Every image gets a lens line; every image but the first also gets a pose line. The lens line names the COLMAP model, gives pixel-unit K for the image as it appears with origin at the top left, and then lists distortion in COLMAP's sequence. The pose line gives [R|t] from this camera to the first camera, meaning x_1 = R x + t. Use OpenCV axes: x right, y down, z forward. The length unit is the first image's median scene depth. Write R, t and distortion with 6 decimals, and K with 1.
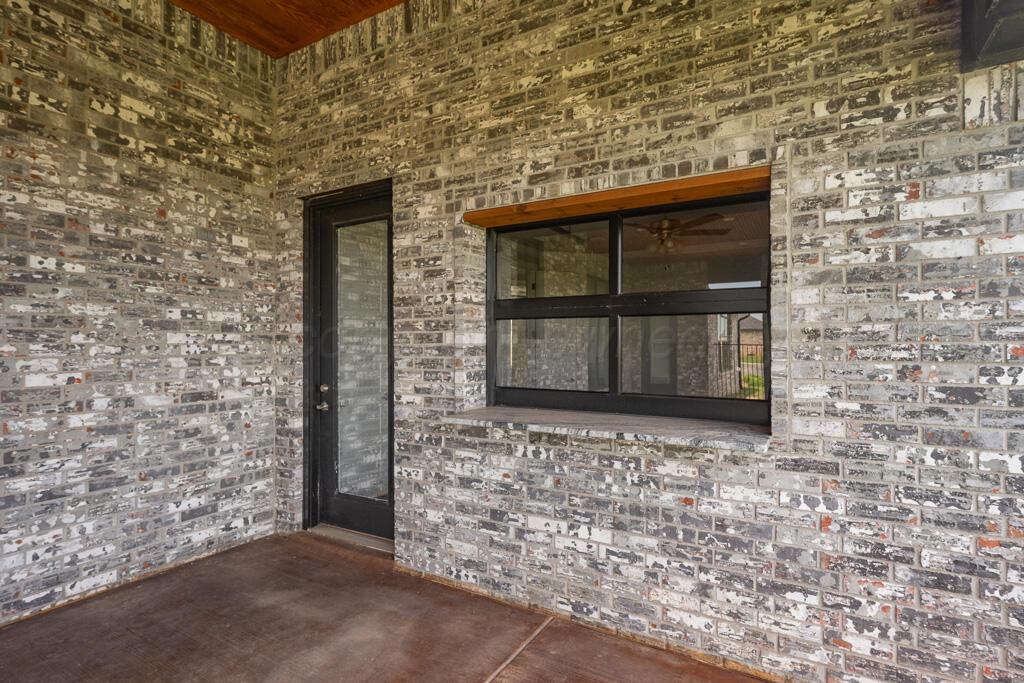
lens RADIAL K [[486.6, 0, 512.9], [0, 486.6, 343.3], [0, 0, 1]] dist [0.013888, -0.003933]
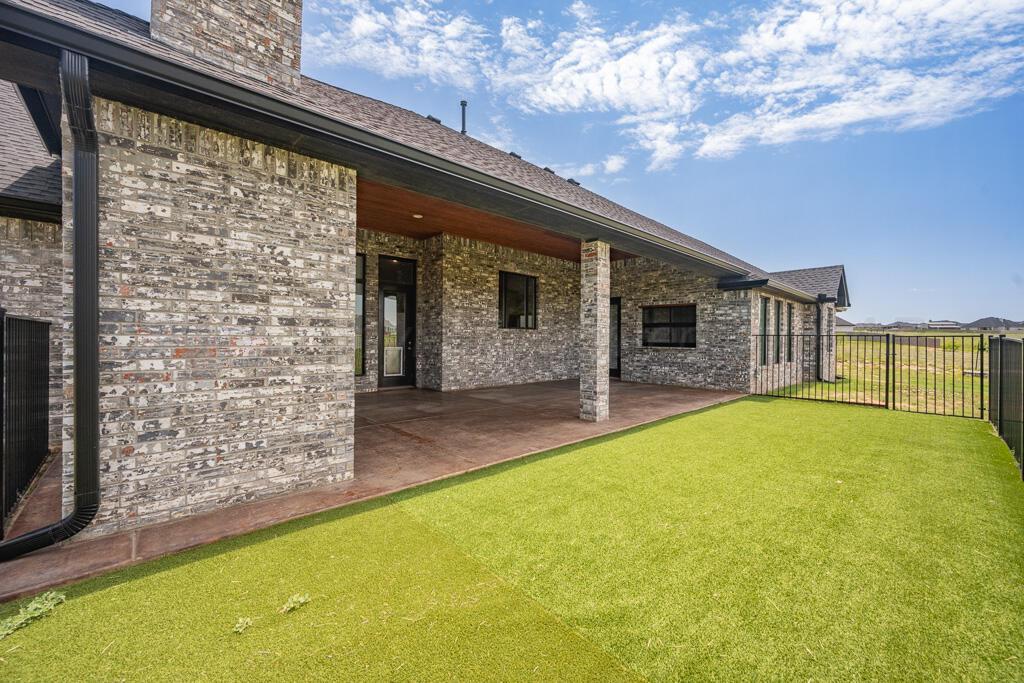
lens RADIAL K [[404.0, 0, 508.3], [0, 404.0, 338.8], [0, 0, 1]] dist [0.000476, -0.000941]
pose [[0.965993, 0.006452, -0.258489, -0.329418], [-0.004615, 0.999960, 0.007710, 0.039231], [0.258528, -0.006255, 0.965983, -3.459262]]
